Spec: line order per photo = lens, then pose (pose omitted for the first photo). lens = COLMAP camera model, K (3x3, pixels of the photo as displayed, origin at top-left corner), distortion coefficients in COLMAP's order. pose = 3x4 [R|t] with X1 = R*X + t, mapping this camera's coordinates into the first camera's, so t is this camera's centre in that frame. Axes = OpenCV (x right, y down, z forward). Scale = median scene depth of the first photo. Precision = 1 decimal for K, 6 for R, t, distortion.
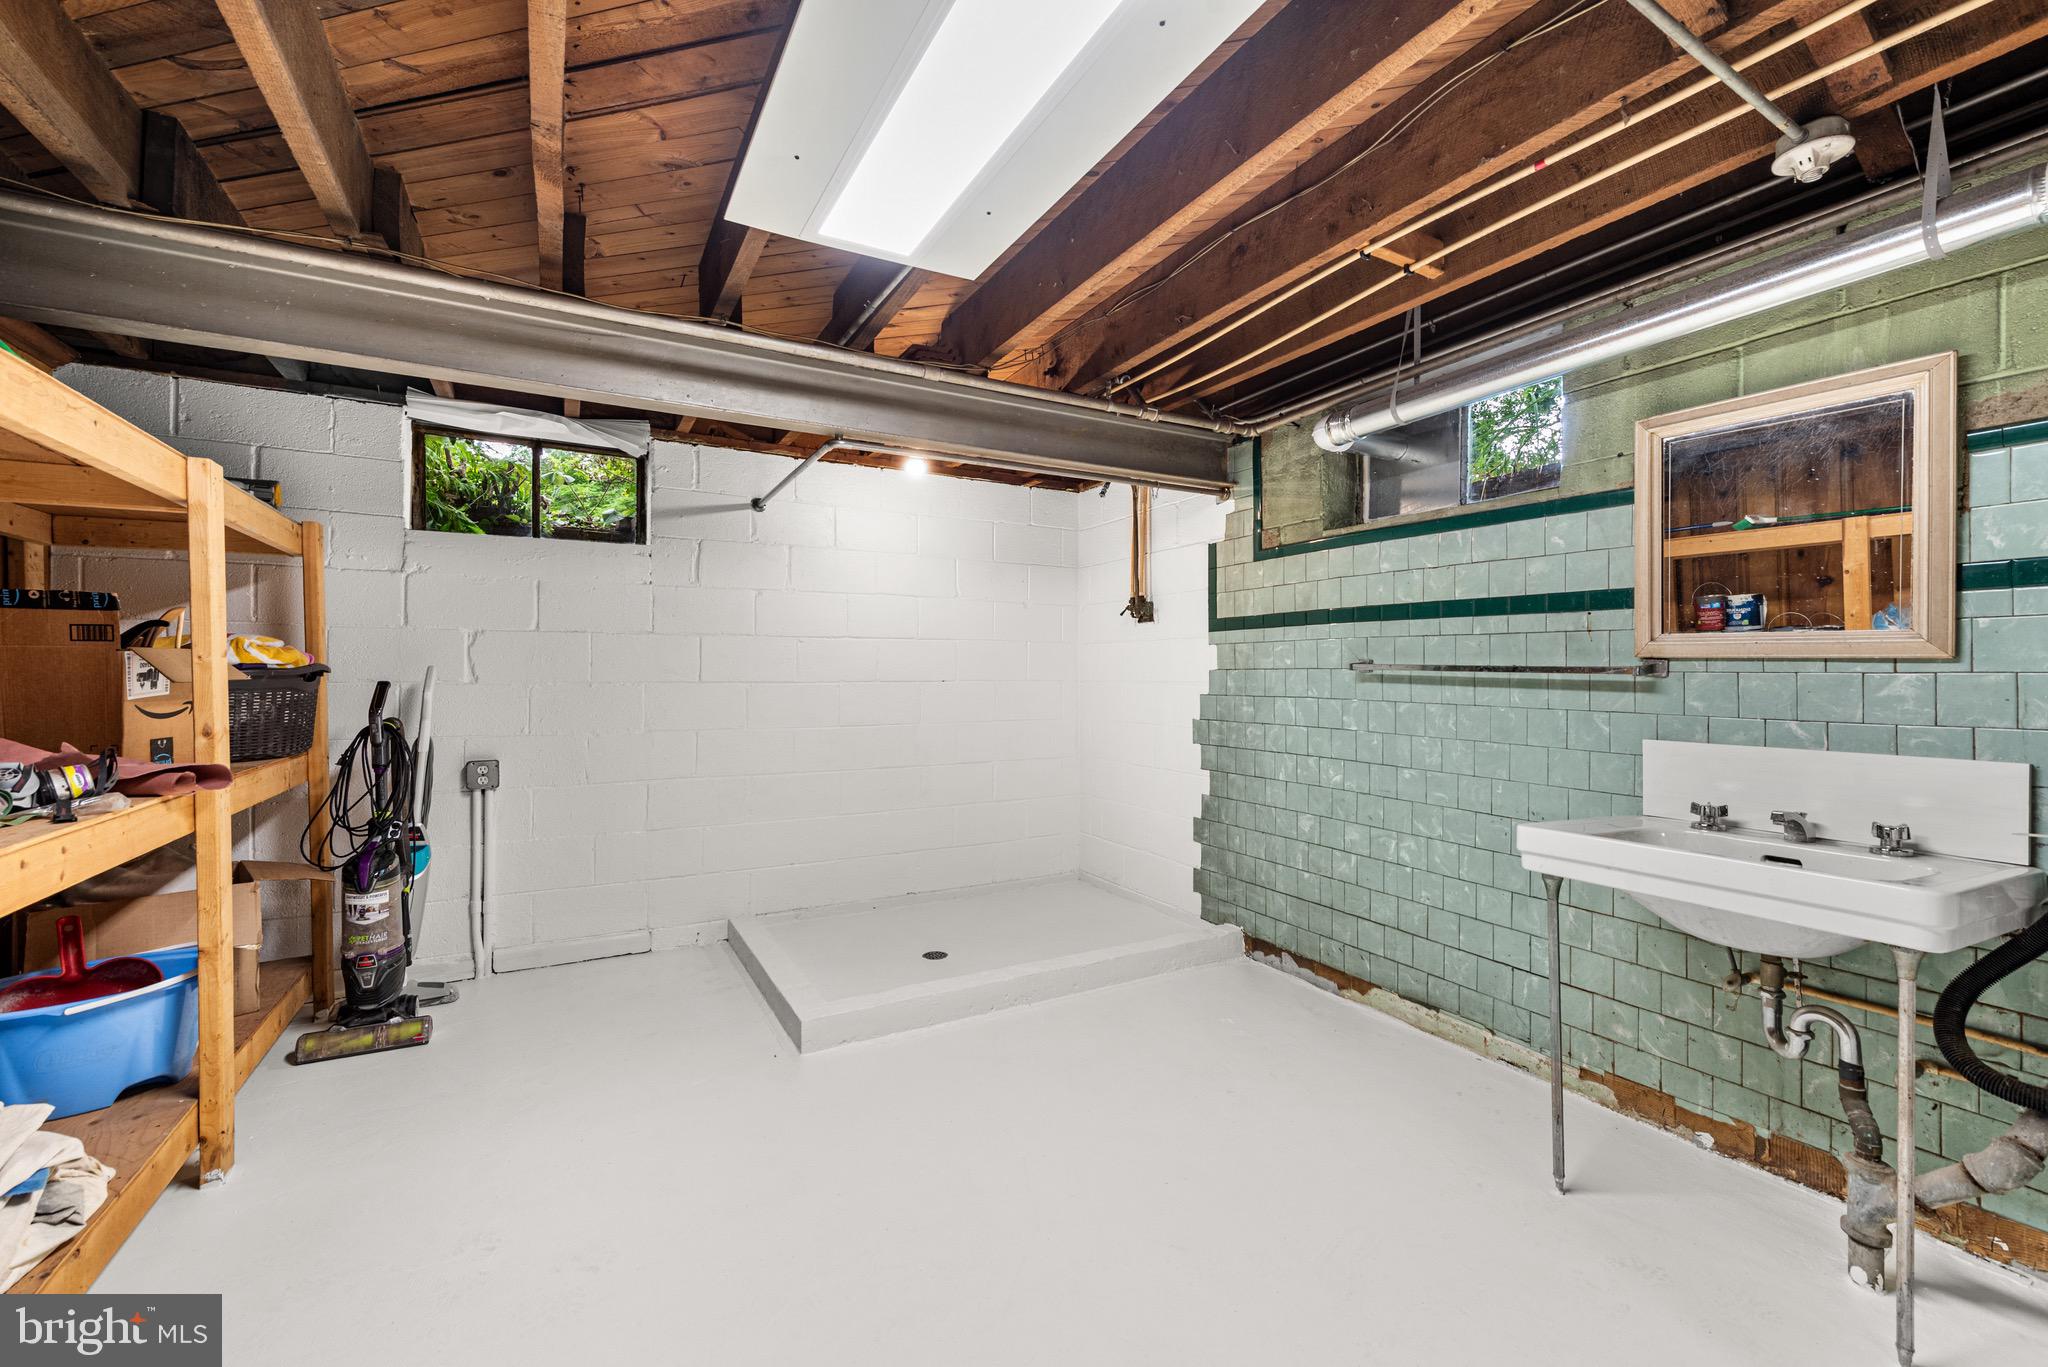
lens RADIAL K [[842.3, 0, 1031.2], [0, 842.3, 673.1], [0, 0, 1]] dist [0.014162, -0.003871]
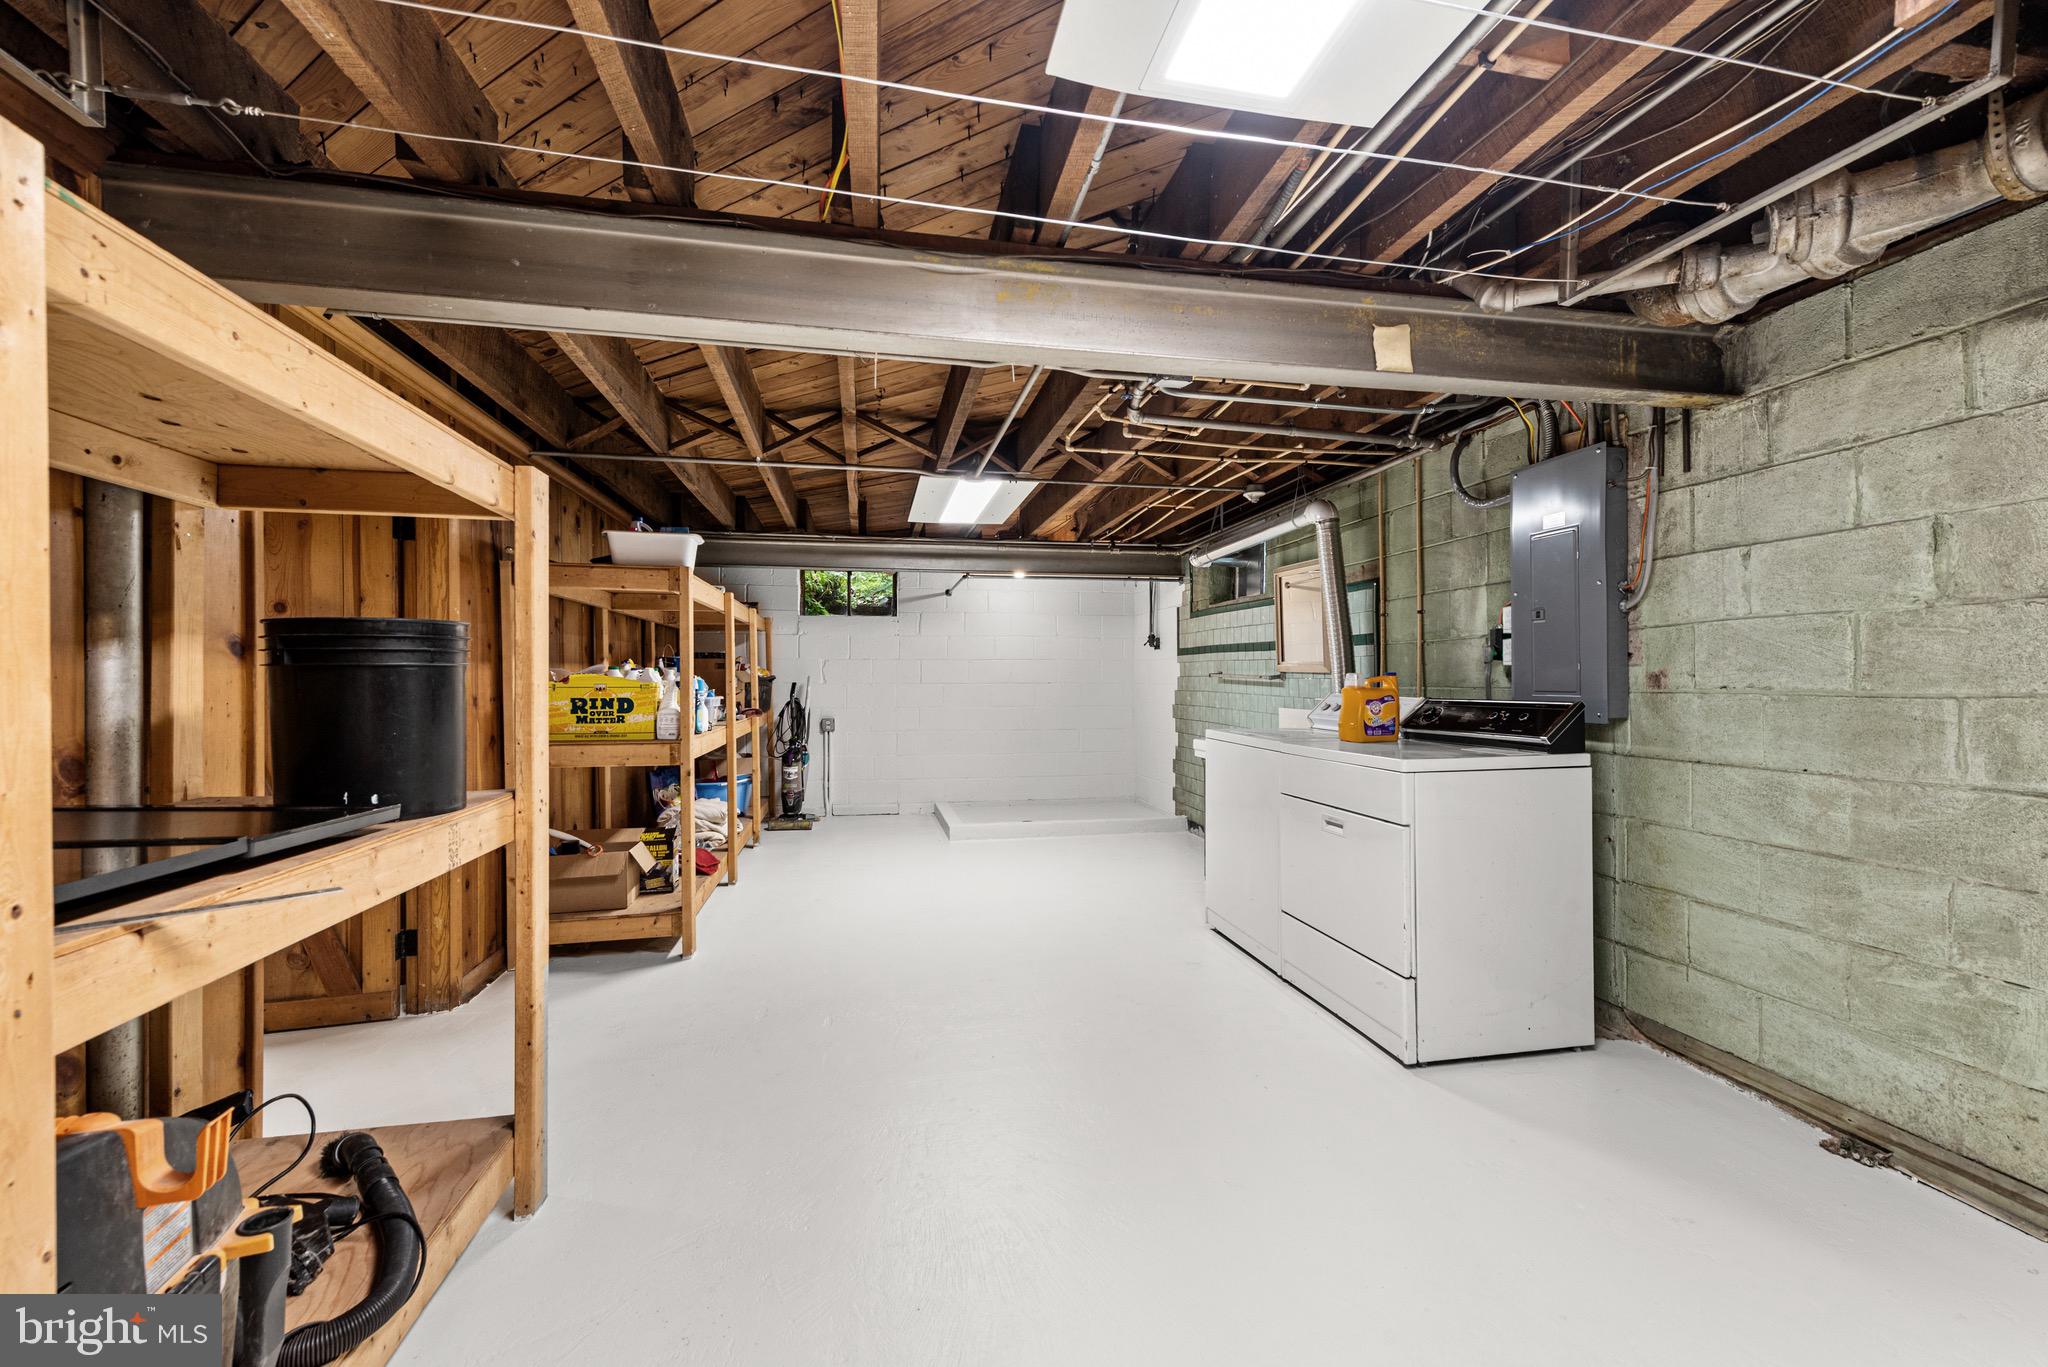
lens RADIAL K [[842.3, 0, 1030.2], [0, 842.3, 681.7], [0, 0, 1]] dist [0.014162, -0.003871]
pose [[0.951064, 0.000602, -0.308992, 0.597313], [0.000782, 0.999990, 0.004357, -0.001731], [0.308992, -0.004386, 0.951055, -1.040670]]
